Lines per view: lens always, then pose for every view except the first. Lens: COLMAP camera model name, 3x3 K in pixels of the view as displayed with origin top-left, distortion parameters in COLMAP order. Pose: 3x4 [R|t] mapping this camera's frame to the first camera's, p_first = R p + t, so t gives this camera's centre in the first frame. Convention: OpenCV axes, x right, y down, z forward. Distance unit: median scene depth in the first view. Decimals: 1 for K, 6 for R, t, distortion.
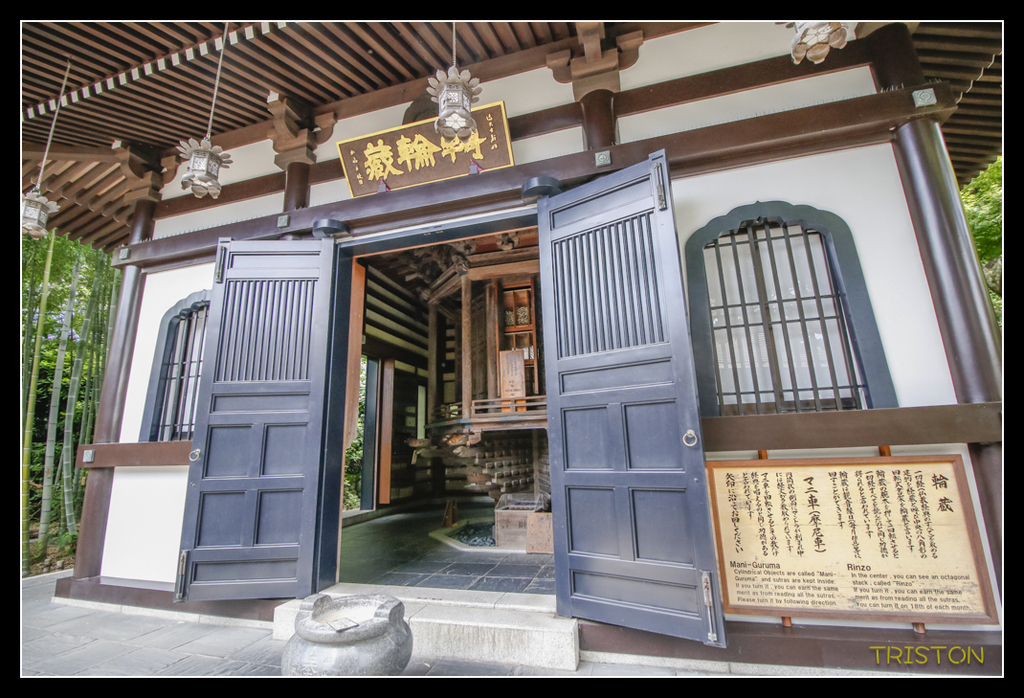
lens RADIAL K [[512.0, 0, 512.2], [0, 512.0, 299.7], [0, 0, 1]] dist [-0.002072, -0.000551]
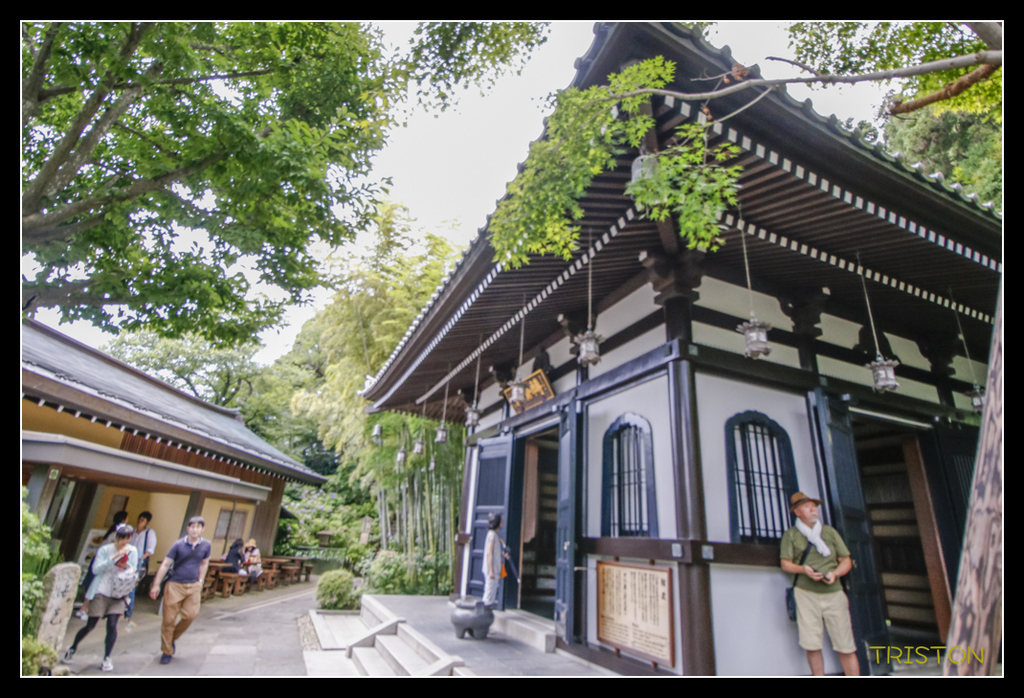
lens RADIAL K [[512.0, 0, 512.2], [0, 512.0, 299.7], [0, 0, 1]] dist [-0.002072, -0.000551]
pose [[0.644708, -0.250908, -0.722078, 1.530764], [0.114783, 0.965663, -0.233065, -0.189767], [0.755762, 0.067377, 0.651371, -0.495201]]
